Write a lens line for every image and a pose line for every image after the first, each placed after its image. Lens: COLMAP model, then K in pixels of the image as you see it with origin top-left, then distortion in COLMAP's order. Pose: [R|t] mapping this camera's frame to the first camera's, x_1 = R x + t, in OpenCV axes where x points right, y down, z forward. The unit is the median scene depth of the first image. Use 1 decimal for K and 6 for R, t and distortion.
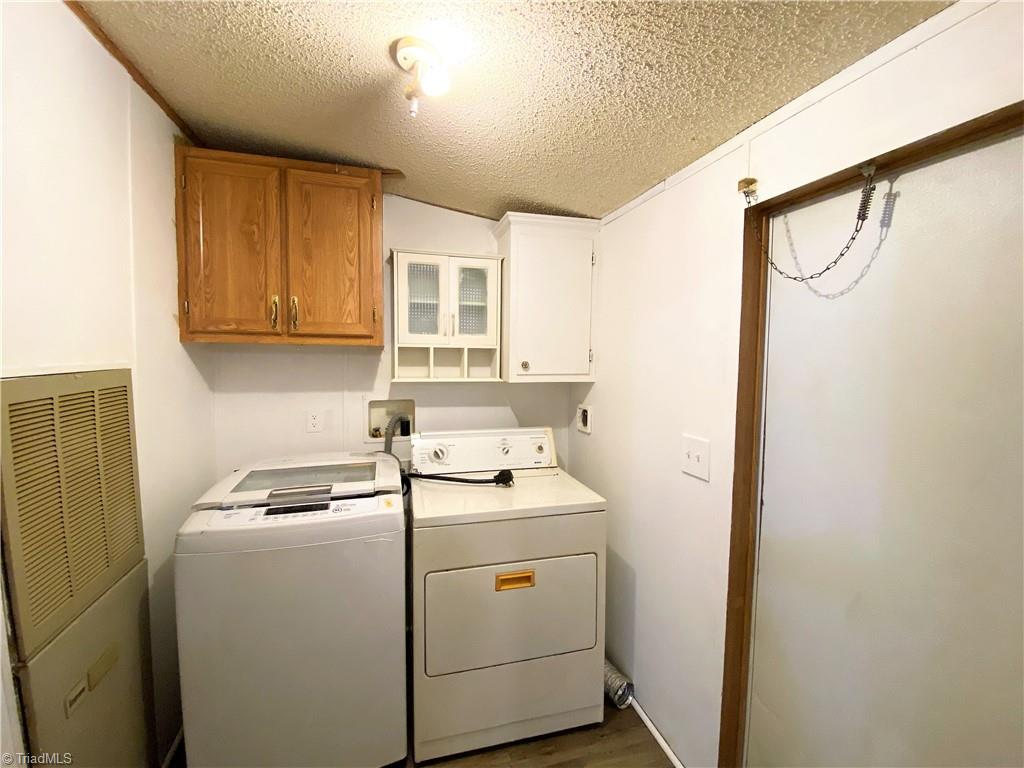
lens RADIAL K [[412.6, 0, 503.4], [0, 412.6, 382.5], [0, 0, 1]] dist [-0.014880, -0.006945]
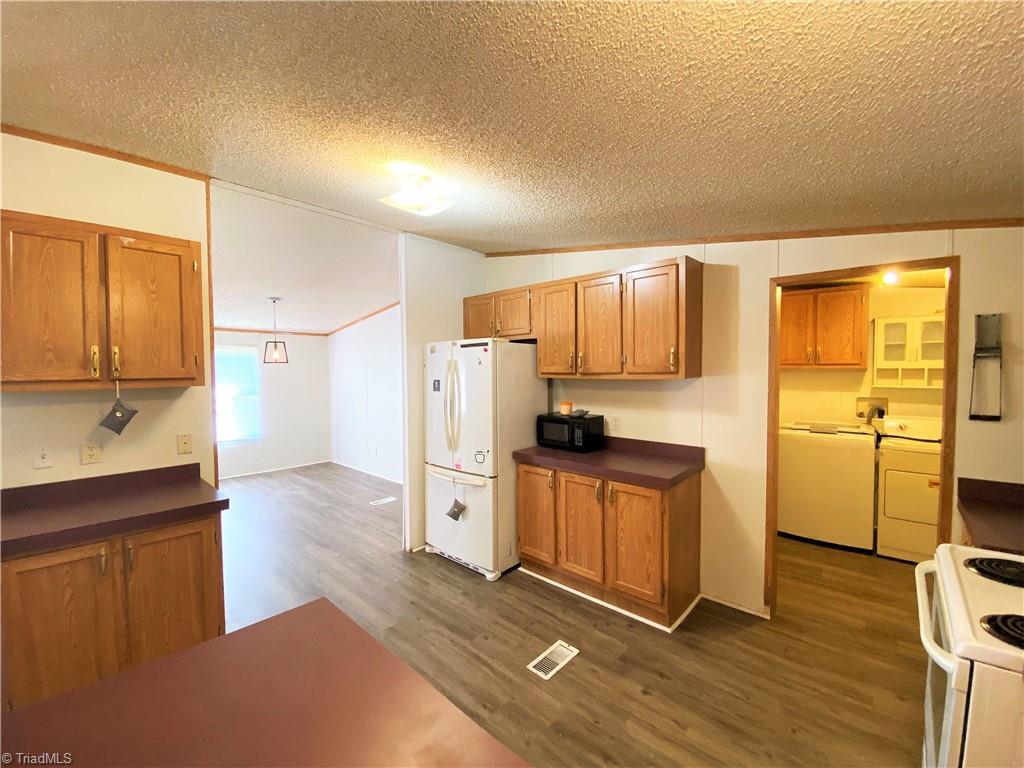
lens RADIAL K [[412.6, 0, 518.1], [0, 412.6, 383.0], [0, 0, 1]] dist [-0.014880, -0.006945]
pose [[0.536909, 0.012780, -0.843543, 0.419319], [-0.037283, 0.999268, -0.008591, 0.055401], [0.842816, 0.036062, 0.536992, -1.338404]]
